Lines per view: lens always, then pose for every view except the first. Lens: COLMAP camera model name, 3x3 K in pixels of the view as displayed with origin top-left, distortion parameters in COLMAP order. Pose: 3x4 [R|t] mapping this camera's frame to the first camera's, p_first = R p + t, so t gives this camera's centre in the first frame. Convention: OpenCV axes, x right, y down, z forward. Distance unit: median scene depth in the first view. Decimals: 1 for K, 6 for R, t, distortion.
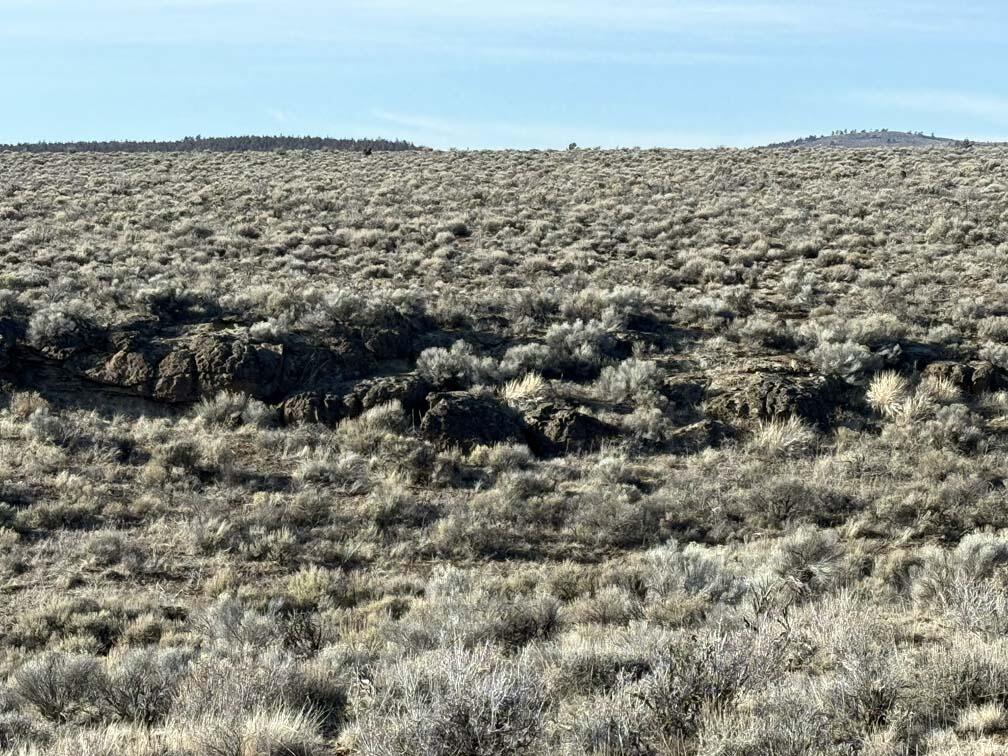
lens RADIAL K [[2897.5, 0, 502.8], [0, 2897.5, 379.1], [0, 0, 1]] dist [0.147416, 0.000000]
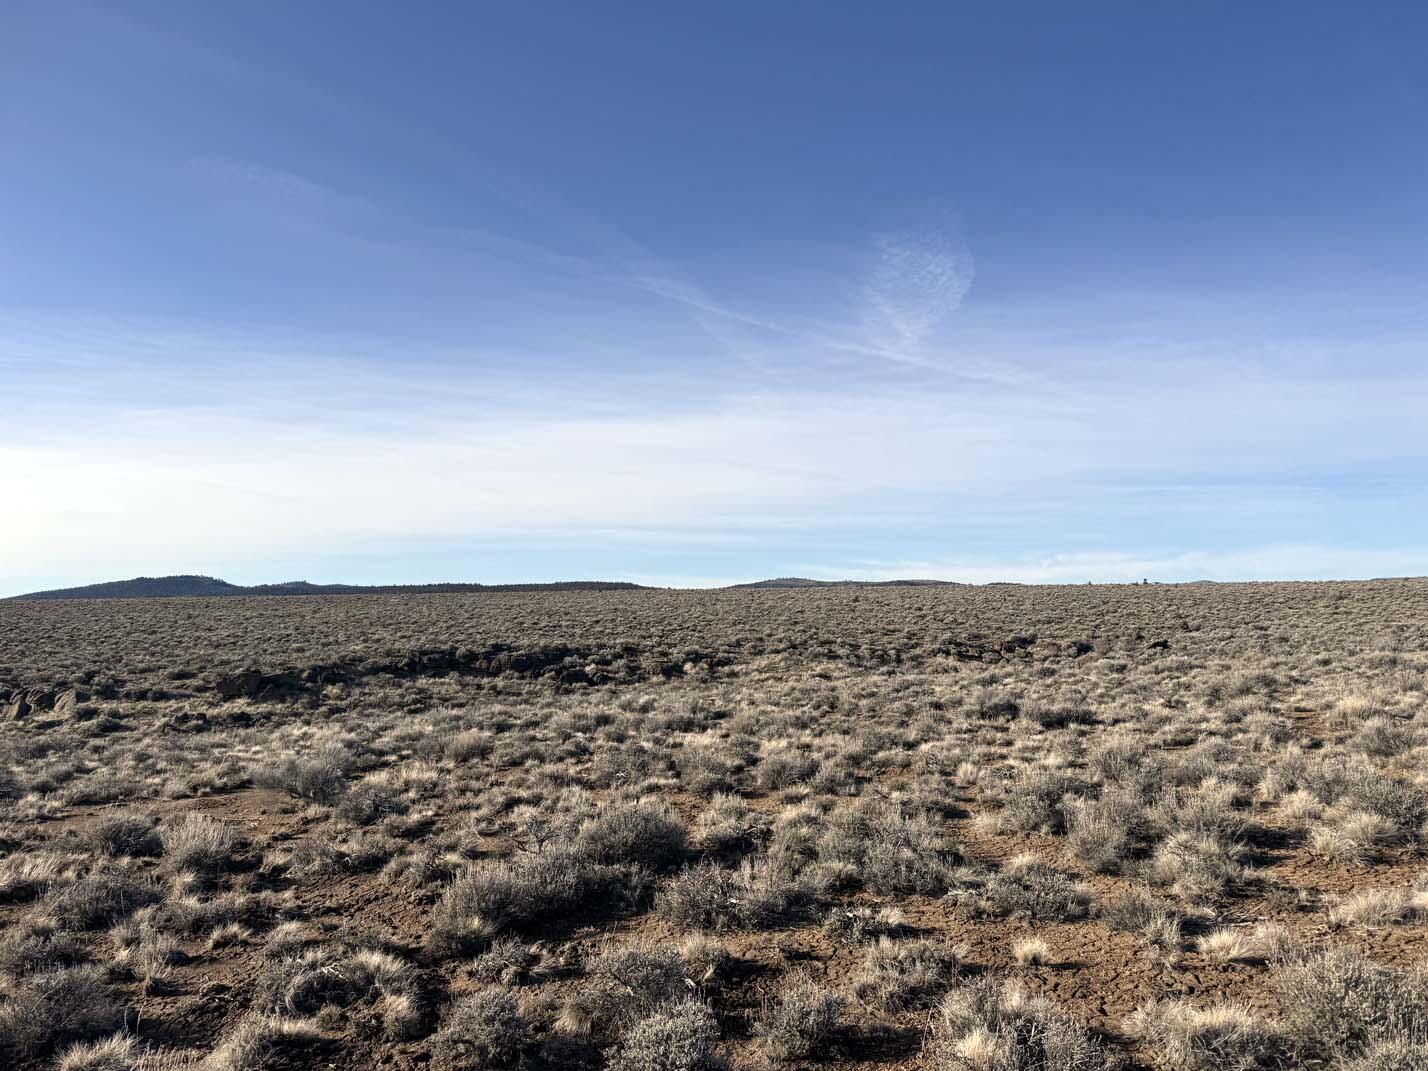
lens RADIAL K [[989.3, 0, 722.9], [0, 989.3, 543.3], [0, 0, 1]] dist [0.054577, -0.019205]
pose [[0.998578, -0.009845, 0.052397, 0.110454], [0.016286, 0.992153, -0.123968, 0.005200], [-0.050765, 0.124645, 0.990902, -0.277601]]
